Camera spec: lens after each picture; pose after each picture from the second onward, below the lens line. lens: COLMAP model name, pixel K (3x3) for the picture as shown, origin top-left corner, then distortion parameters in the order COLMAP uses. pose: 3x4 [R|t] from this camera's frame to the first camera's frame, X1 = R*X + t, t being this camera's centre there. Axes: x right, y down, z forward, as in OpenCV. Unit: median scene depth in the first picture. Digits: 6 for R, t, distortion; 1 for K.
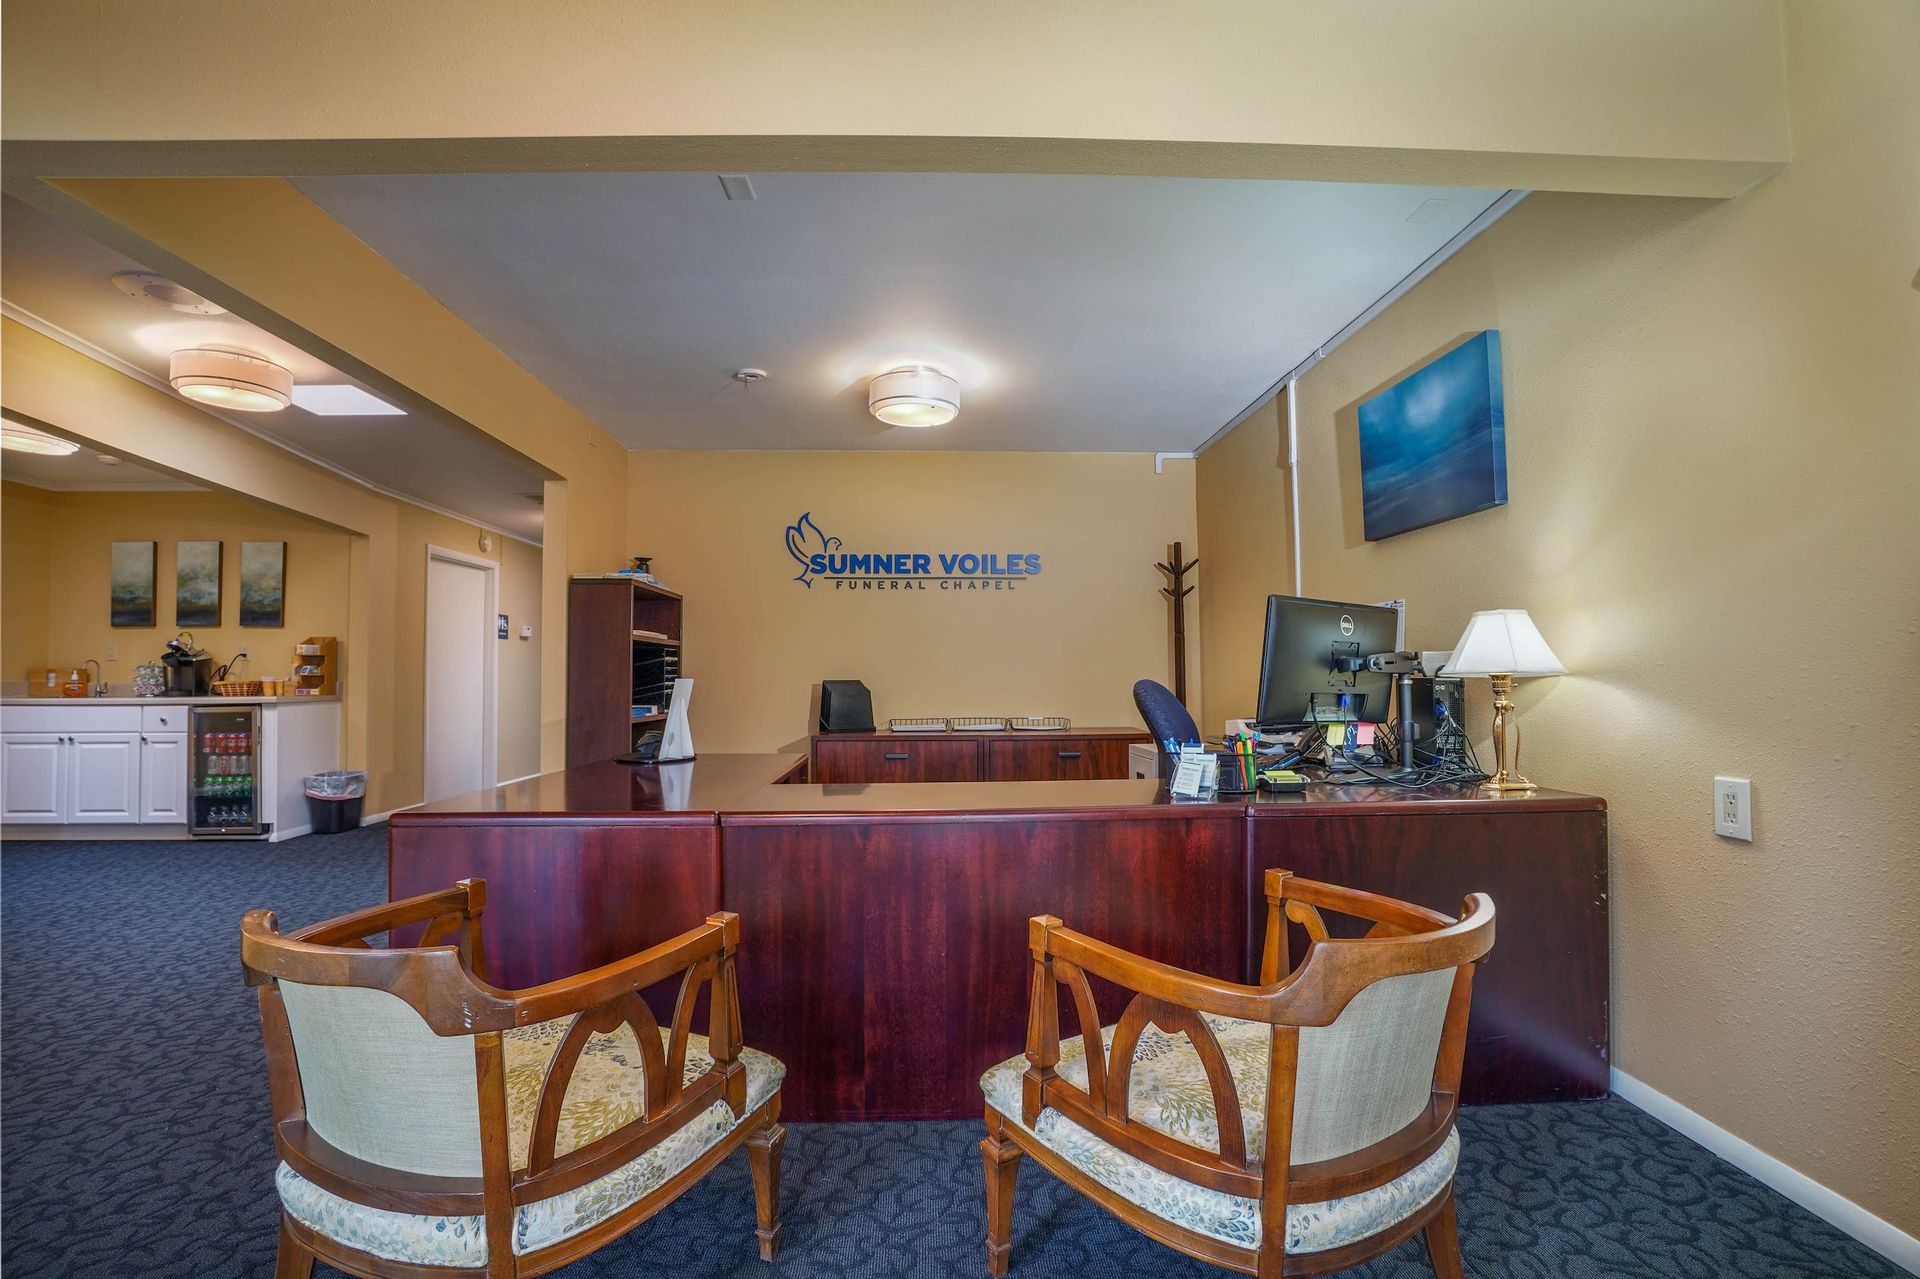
lens RADIAL K [[899.9, 0, 985.0], [0, 899.9, 645.3], [0, 0, 1]] dist [-0.075444, 0.026029]
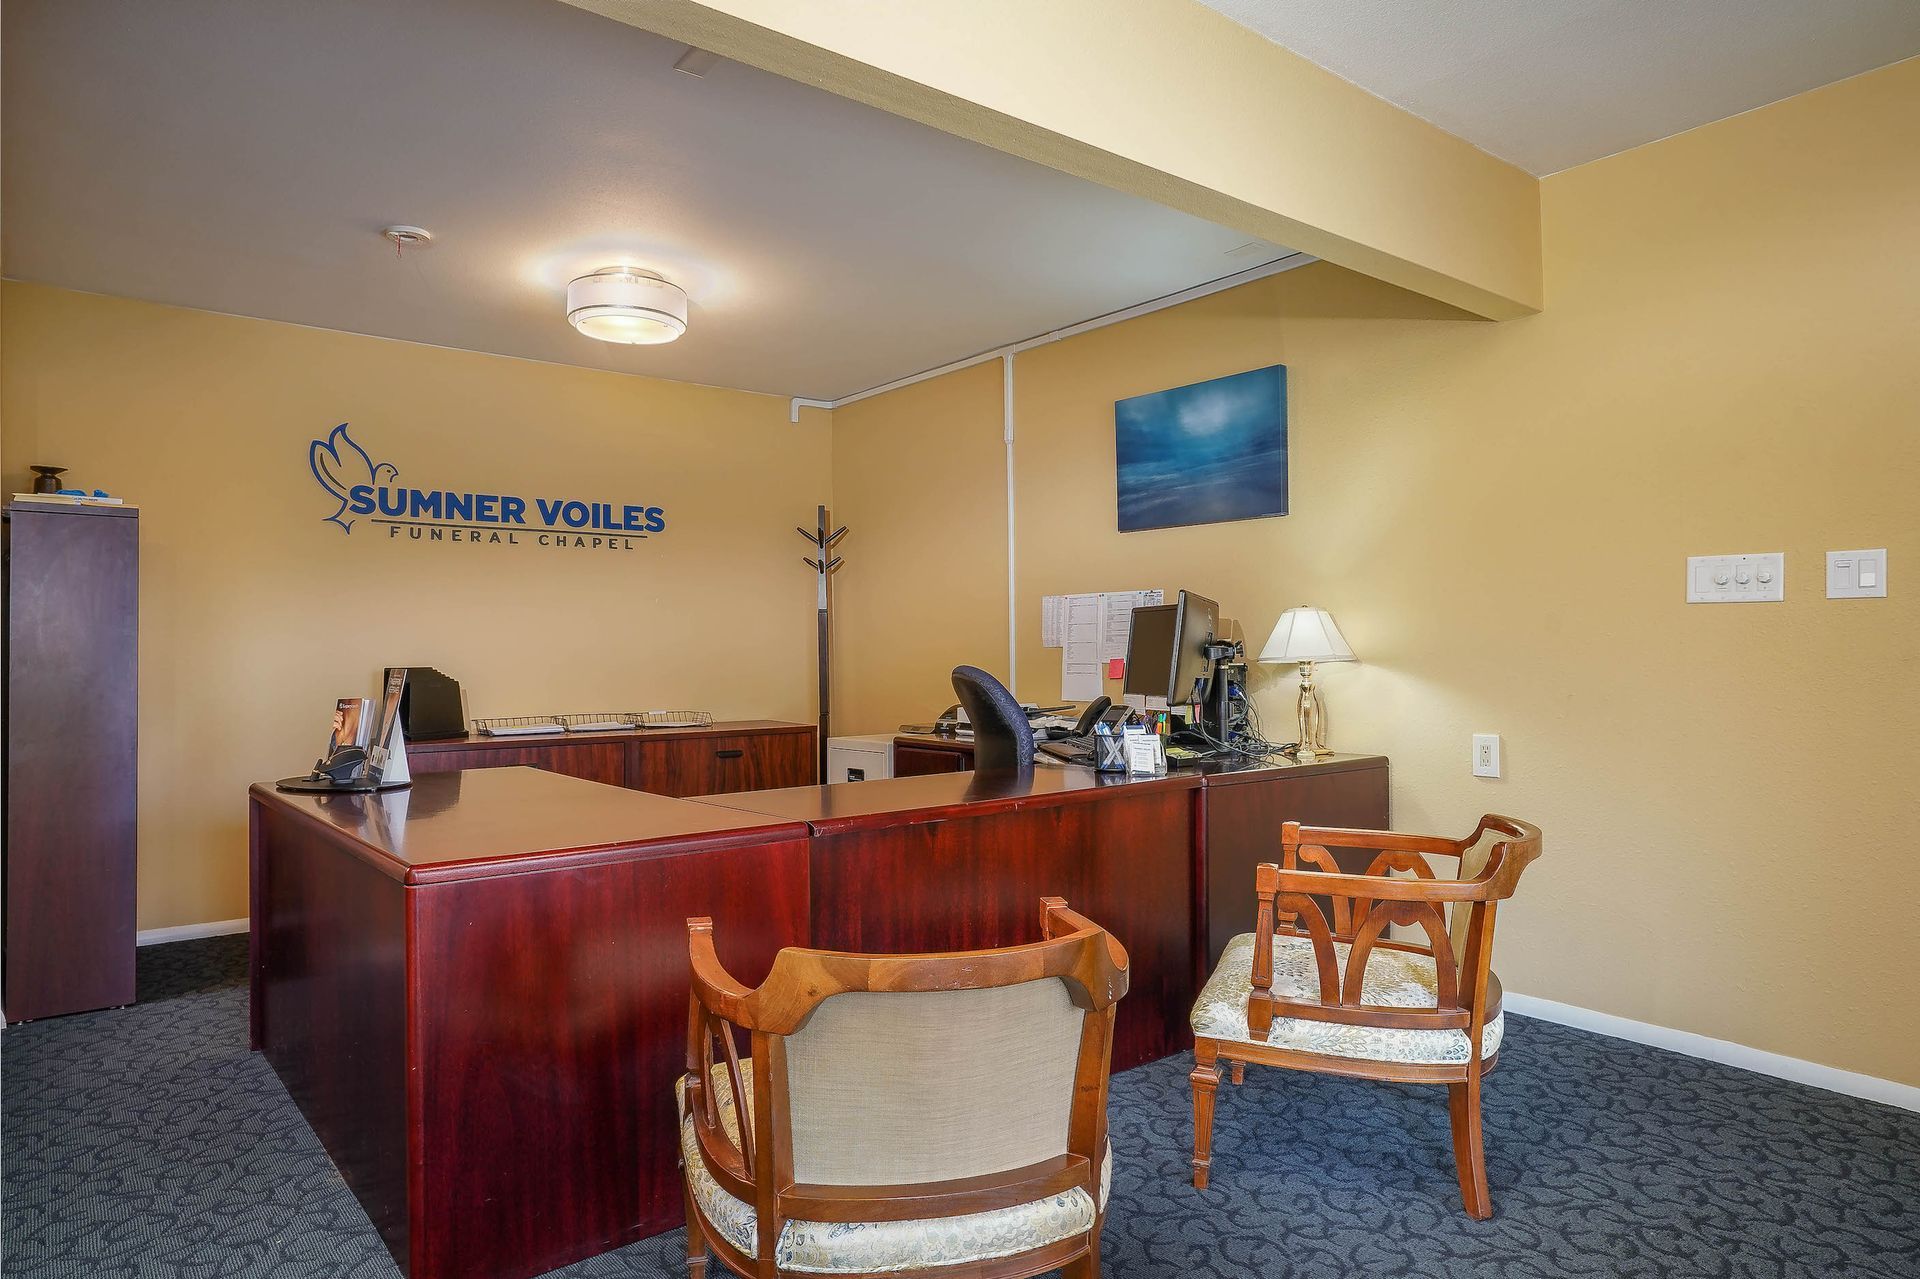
lens RADIAL K [[1204.1, 0, 960.0], [0, 1204.1, 639.5], [0, 0, 1]] dist [-0.025631, -0.000183]
pose [[0.799638, 0.004974, 0.600462, -0.747580], [-0.018387, 0.999700, 0.016206, -0.012812], [-0.600201, -0.023999, 0.799489, -0.032399]]
